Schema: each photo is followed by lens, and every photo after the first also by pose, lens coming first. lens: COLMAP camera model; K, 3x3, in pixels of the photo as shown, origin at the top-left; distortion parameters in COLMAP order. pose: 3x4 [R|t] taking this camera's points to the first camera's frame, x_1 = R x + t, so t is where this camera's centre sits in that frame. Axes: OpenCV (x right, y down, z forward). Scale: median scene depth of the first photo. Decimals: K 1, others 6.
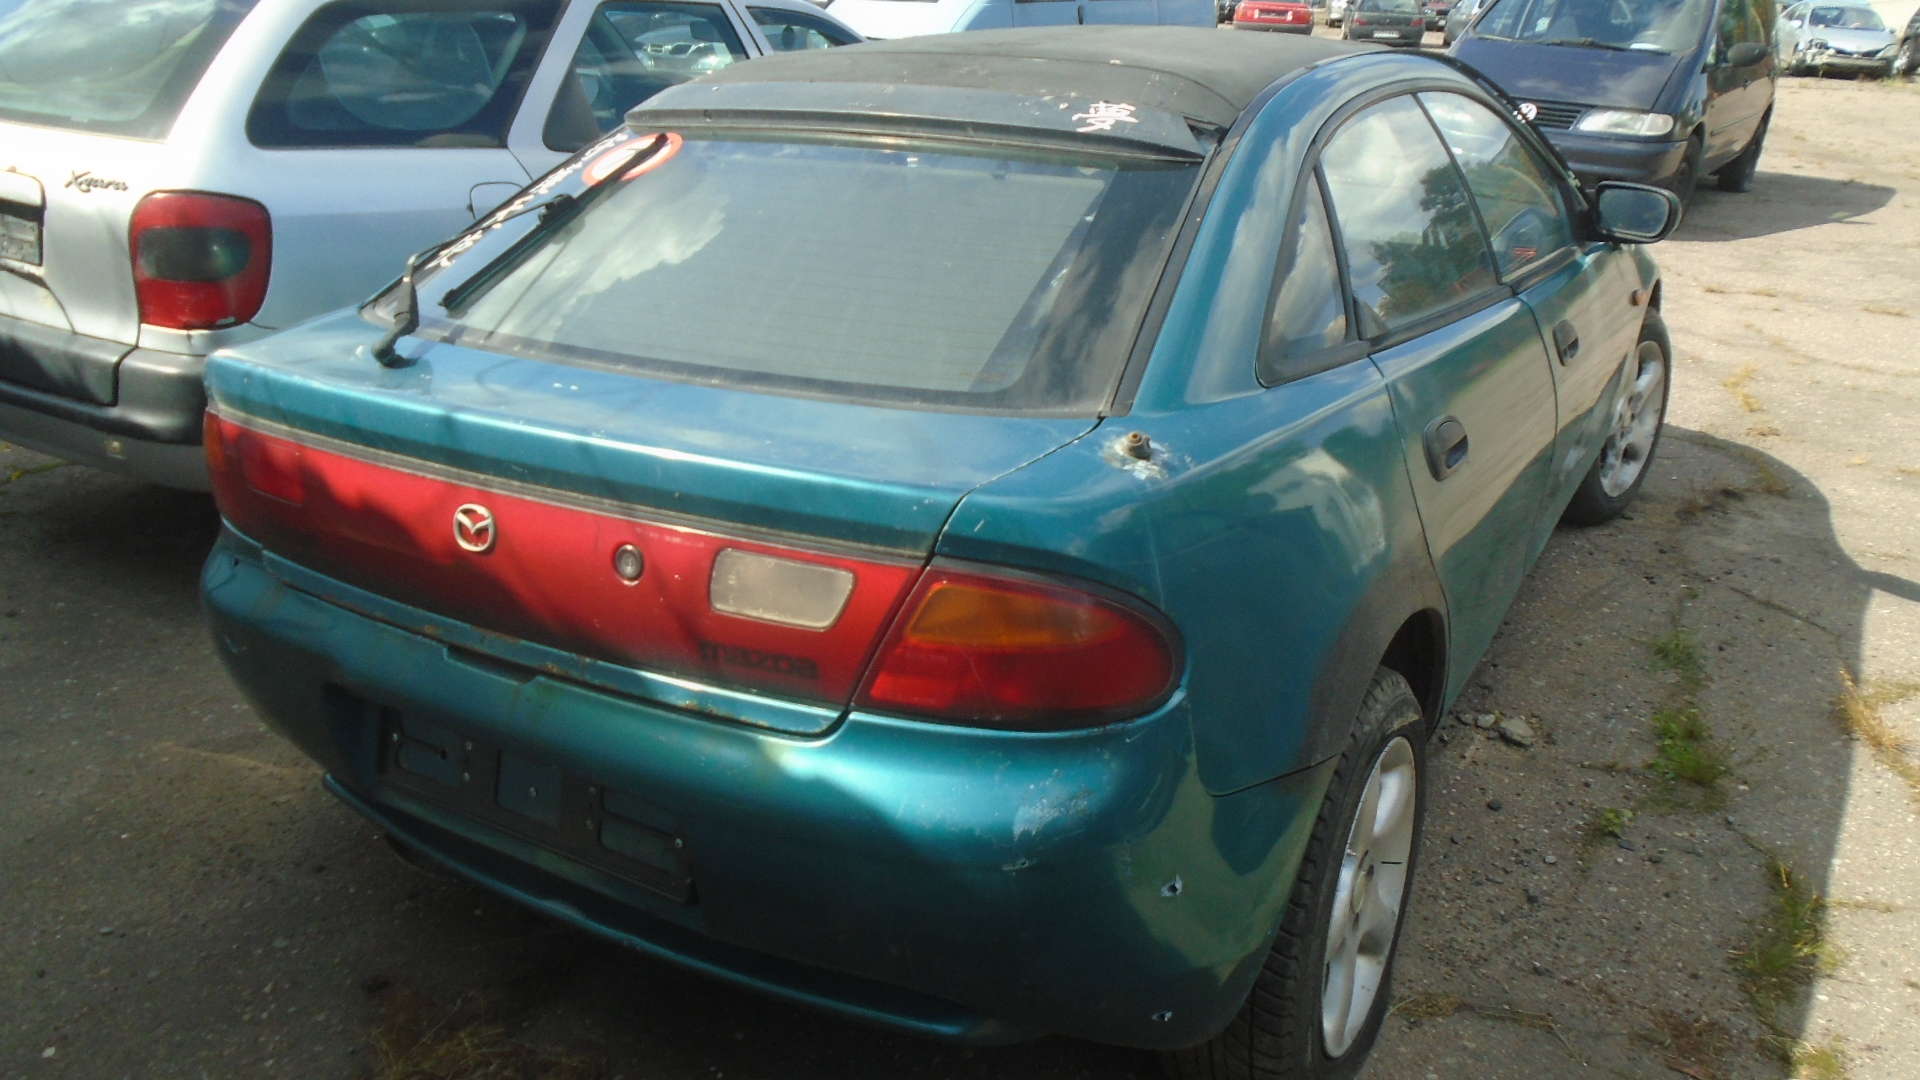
lens RADIAL K [[1659.2, 0, 958.2], [0, 1659.2, 543.2], [0, 0, 1]] dist [-0.012533, 0.012524]
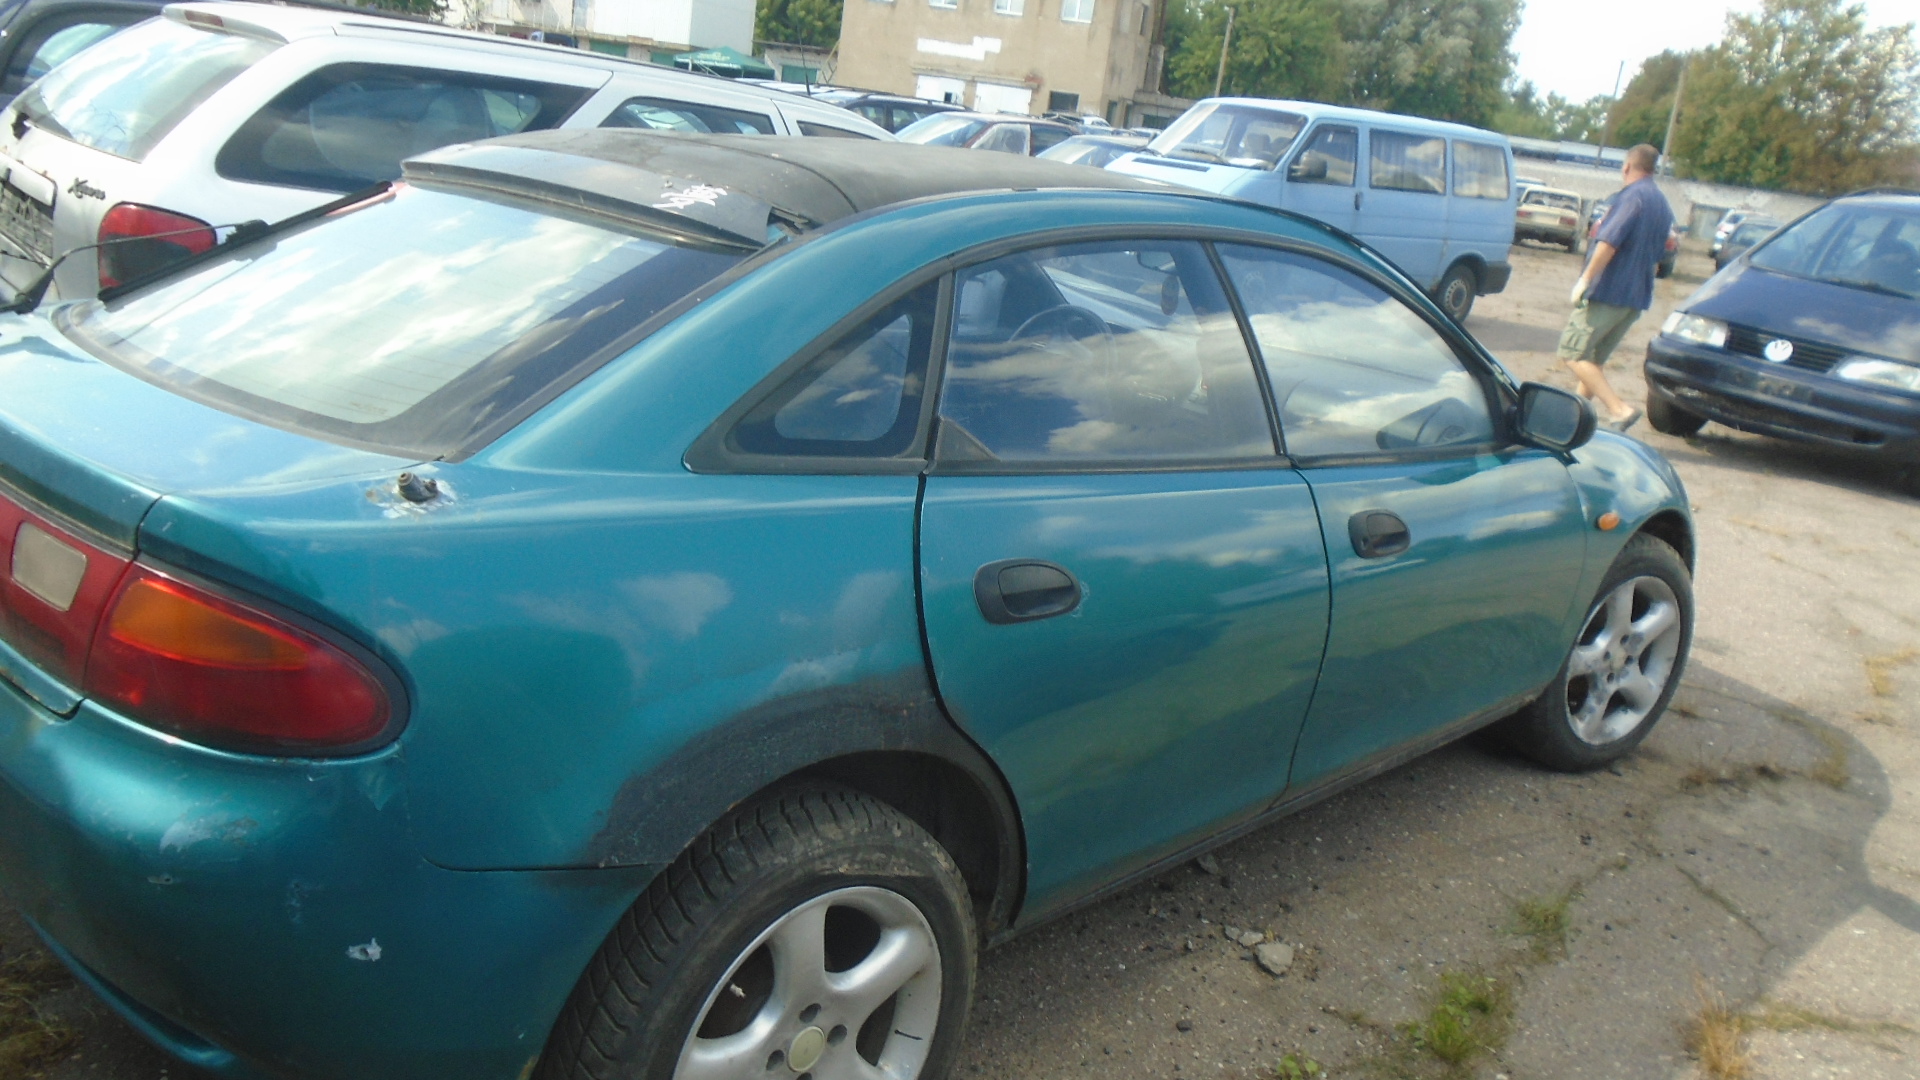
lens RADIAL K [[1659.2, 0, 969.4], [0, 1659.2, 533.6], [0, 0, 1]] dist [-0.012533, 0.012524]
pose [[0.956693, 0.159611, -0.243438, 0.355670], [-0.184014, 0.979590, -0.080887, -0.007247], [0.225558, 0.122180, 0.966538, 0.071075]]
